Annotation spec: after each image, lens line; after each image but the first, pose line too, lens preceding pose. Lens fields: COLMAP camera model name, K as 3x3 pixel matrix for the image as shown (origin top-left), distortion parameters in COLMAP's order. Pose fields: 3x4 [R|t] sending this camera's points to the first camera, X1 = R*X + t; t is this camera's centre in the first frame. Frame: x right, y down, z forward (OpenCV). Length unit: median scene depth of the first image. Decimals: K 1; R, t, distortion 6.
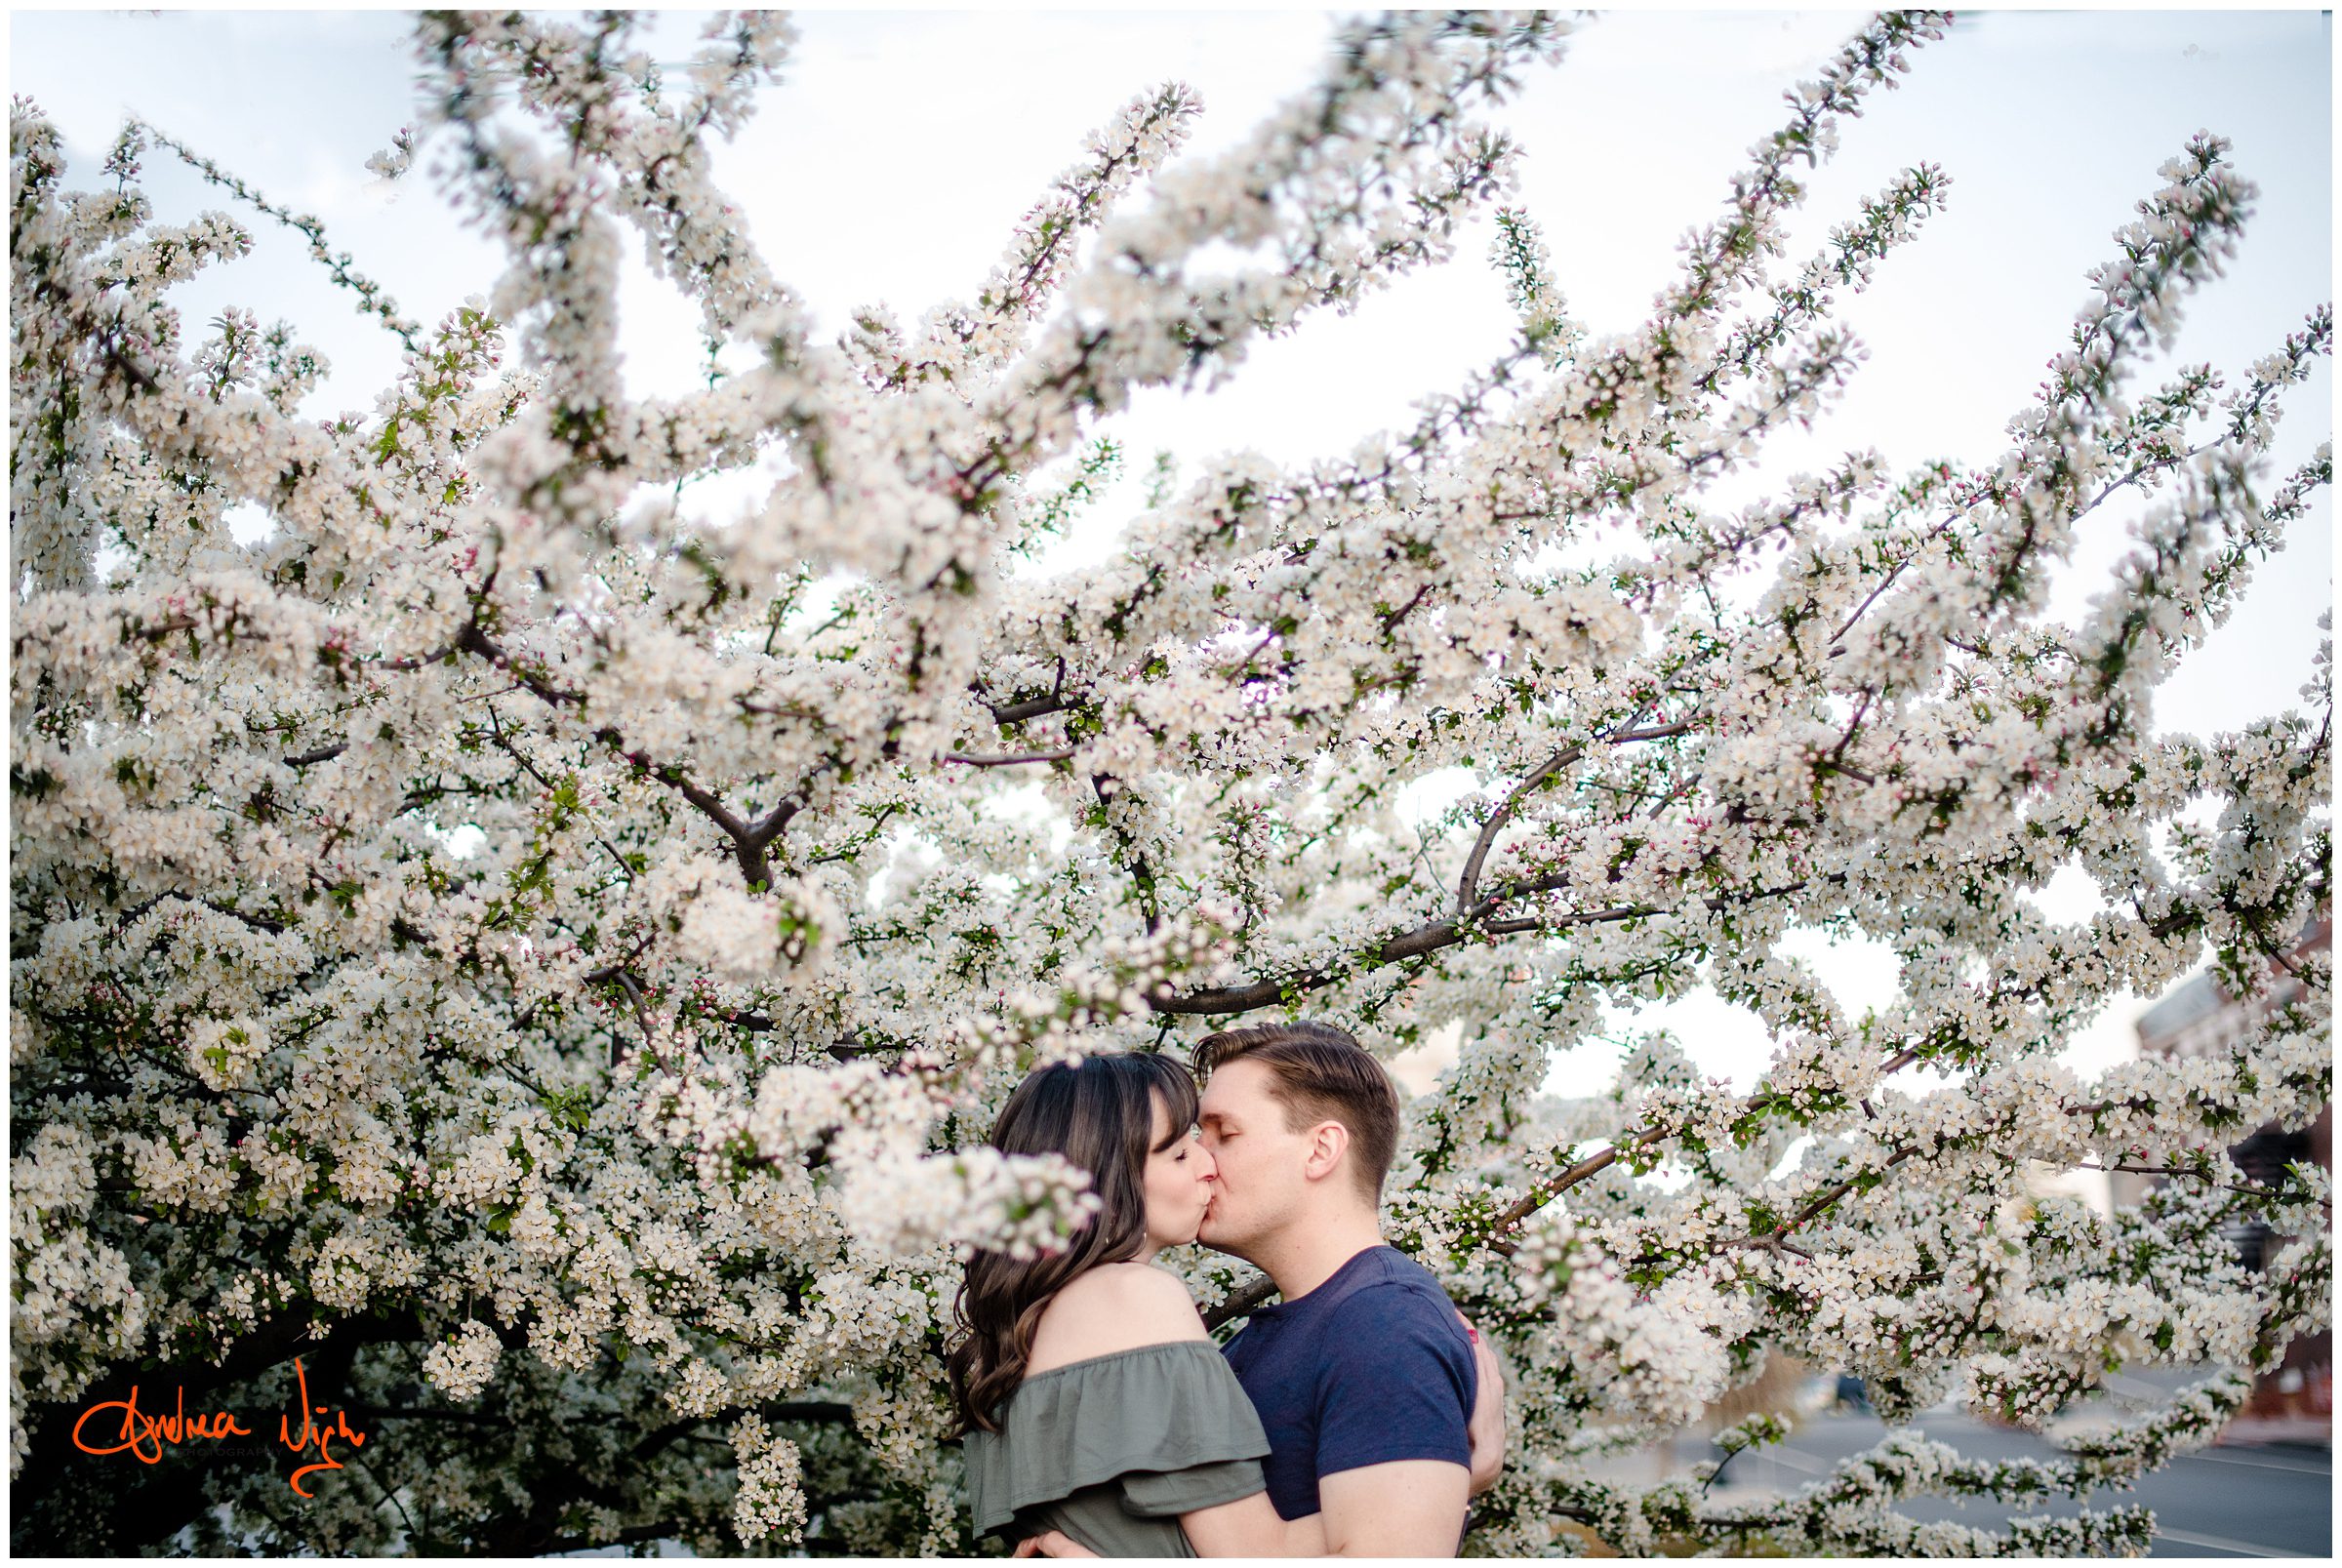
lens RADIAL K [[3467.1, 0, 1171.9], [0, 3467.1, 783.5], [0, 0, 1]] dist [-0.116582, 0.000000]
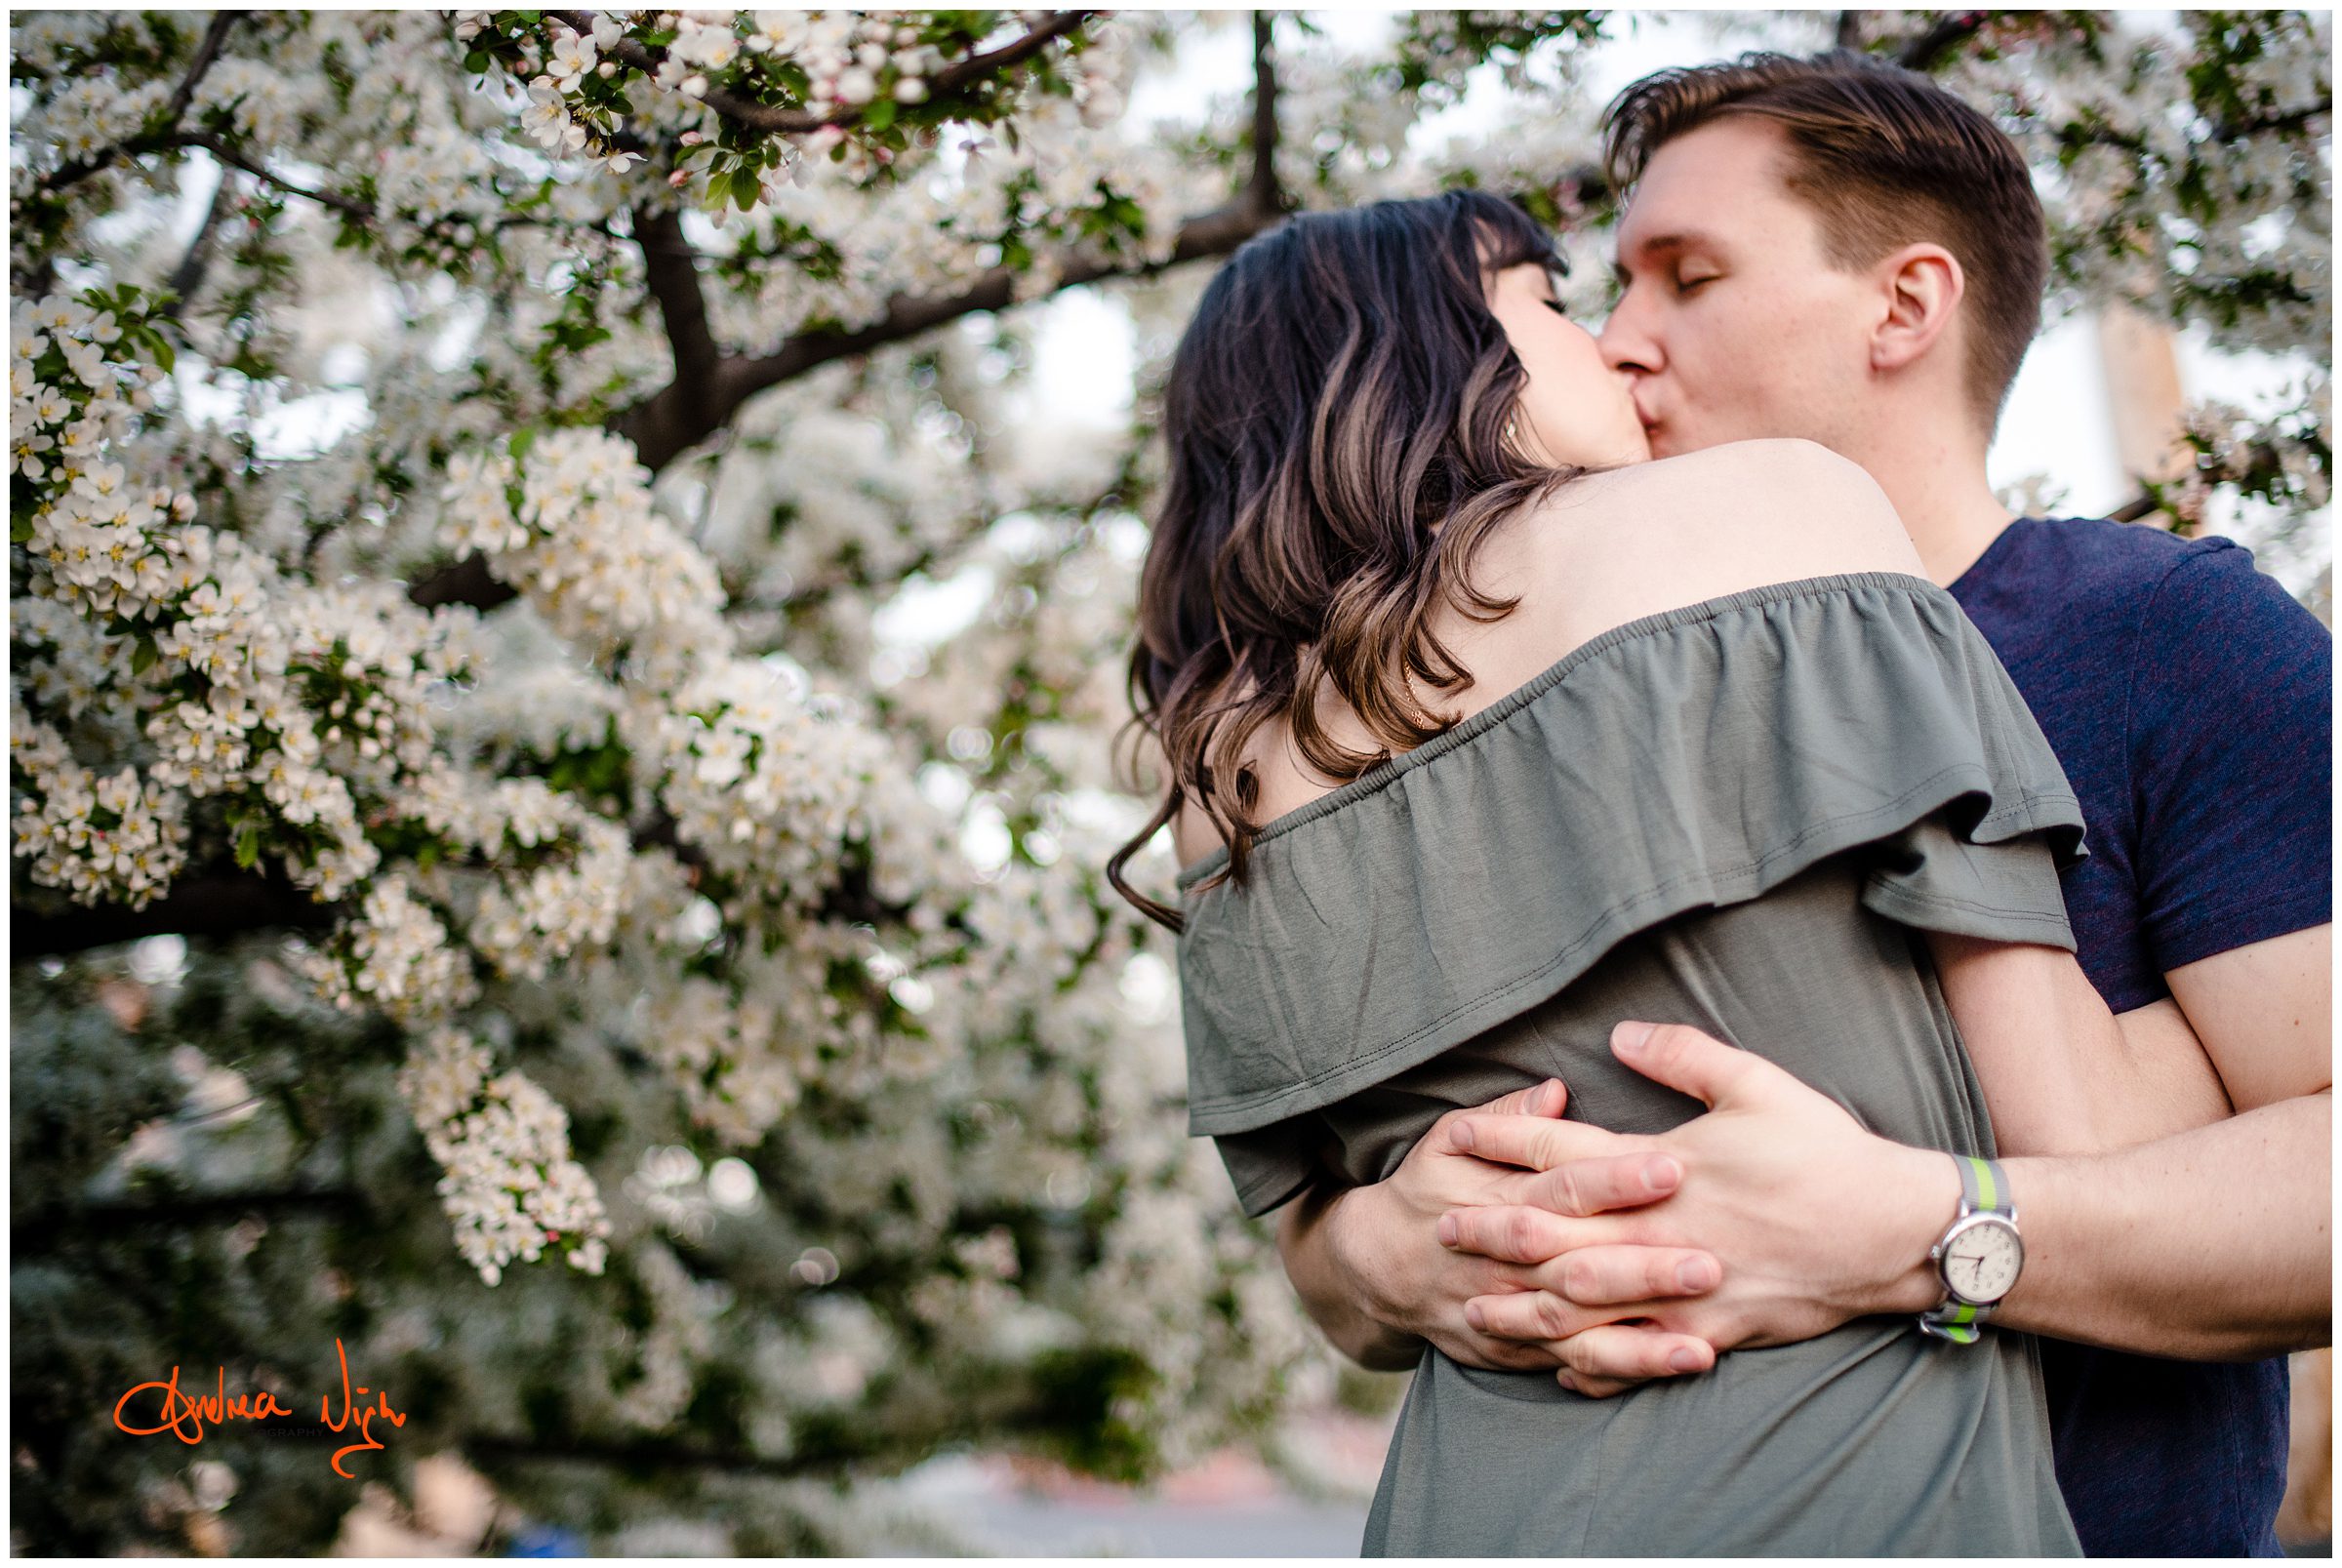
lens RADIAL K [[3467.1, 0, 1171.0], [0, 3467.1, 786.8], [0, 0, 1]] dist [-0.116582, 0.000000]
pose [[0.945438, 0.024193, 0.324901, -0.192547], [-0.008440, 0.998723, -0.049808, 0.178953], [-0.325692, 0.044348, 0.944435, 0.527364]]
